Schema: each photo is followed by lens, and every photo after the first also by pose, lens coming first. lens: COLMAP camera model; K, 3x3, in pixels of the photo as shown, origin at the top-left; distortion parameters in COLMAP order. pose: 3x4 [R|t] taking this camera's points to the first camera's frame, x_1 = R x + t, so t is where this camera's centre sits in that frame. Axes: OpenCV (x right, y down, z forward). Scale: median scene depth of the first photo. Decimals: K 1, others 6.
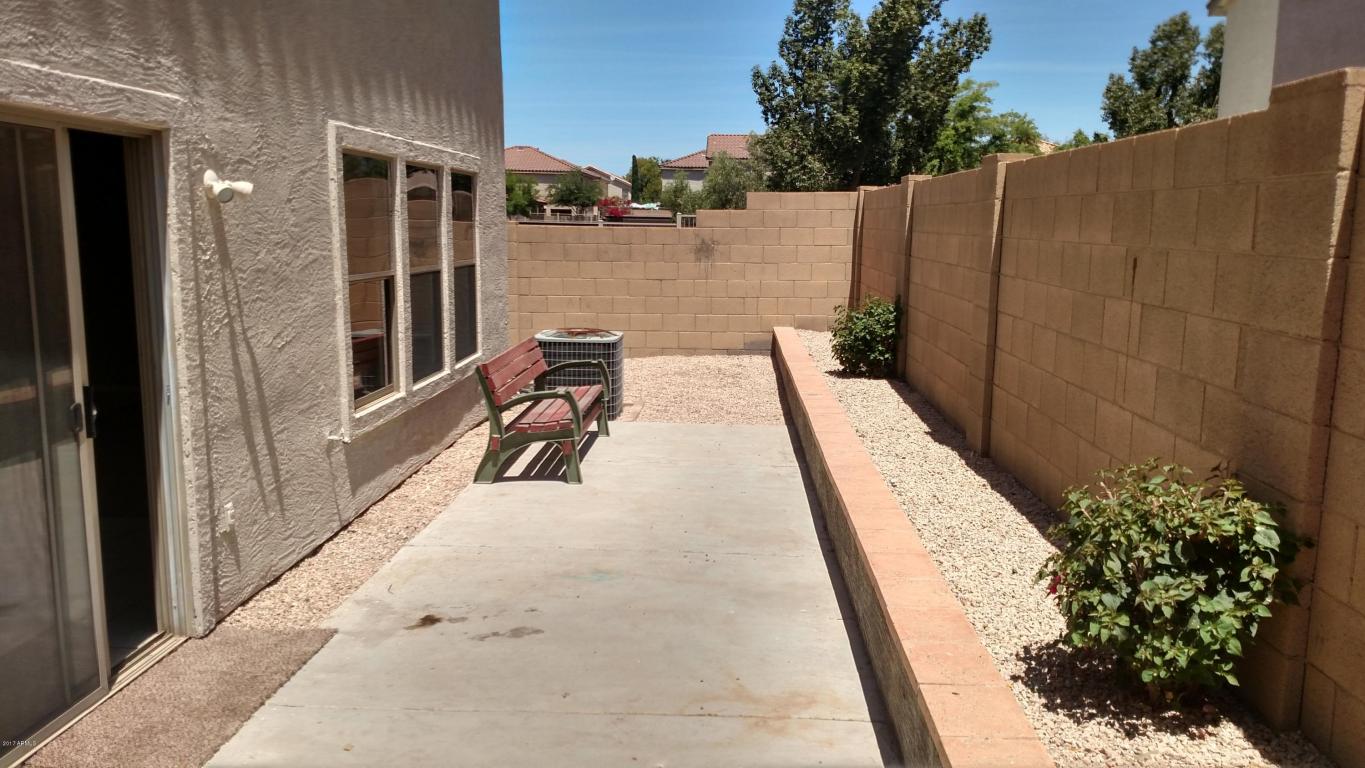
lens RADIAL K [[1058.2, 0, 682.0], [0, 1058.2, 384.9], [0, 0, 1]] dist [0.268744, -0.697305]
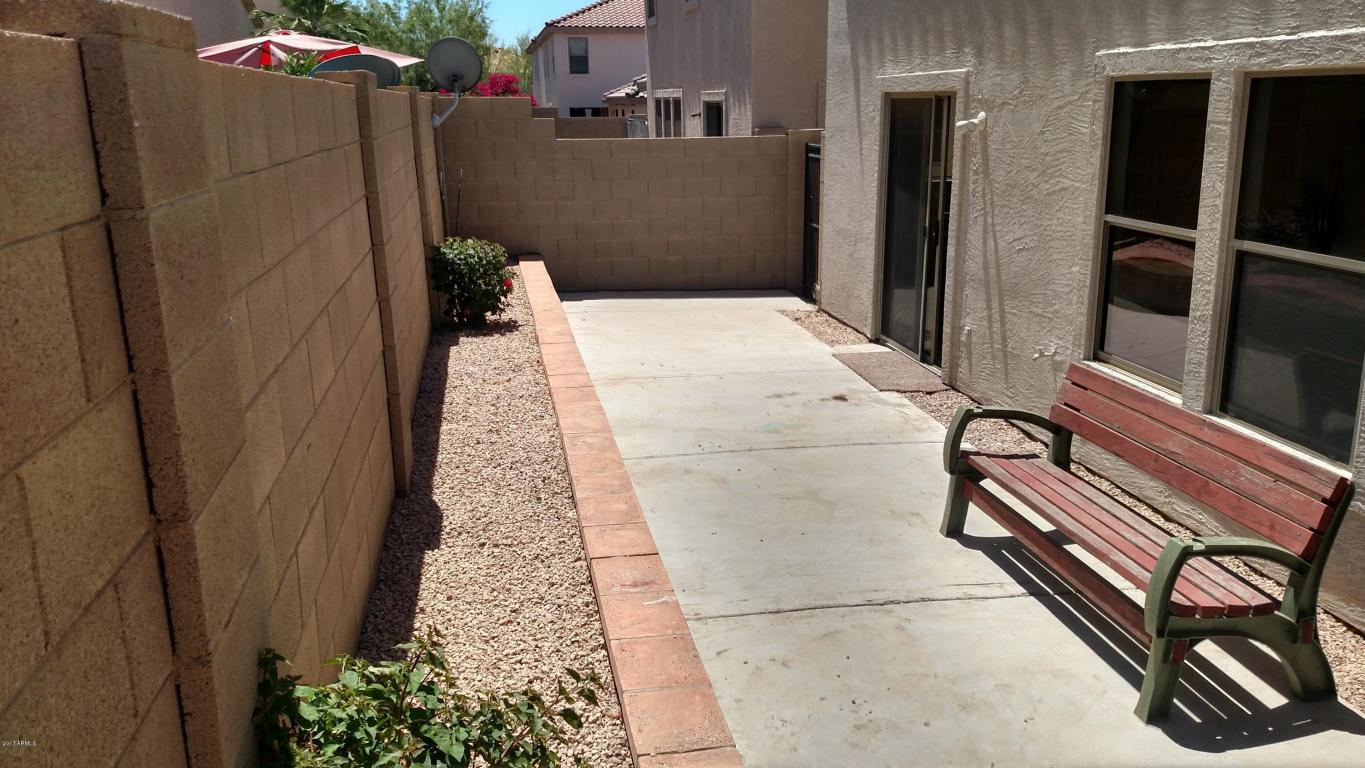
lens RADIAL K [[1058.2, 0, 682.0], [0, 1058.2, 384.9], [0, 0, 1]] dist [0.268744, -0.697305]
pose [[-0.980337, 0.061145, -0.187617, 0.294147], [-0.017024, 0.921030, 0.389120, -0.412799], [0.196594, 0.384663, -0.901879, 2.335732]]
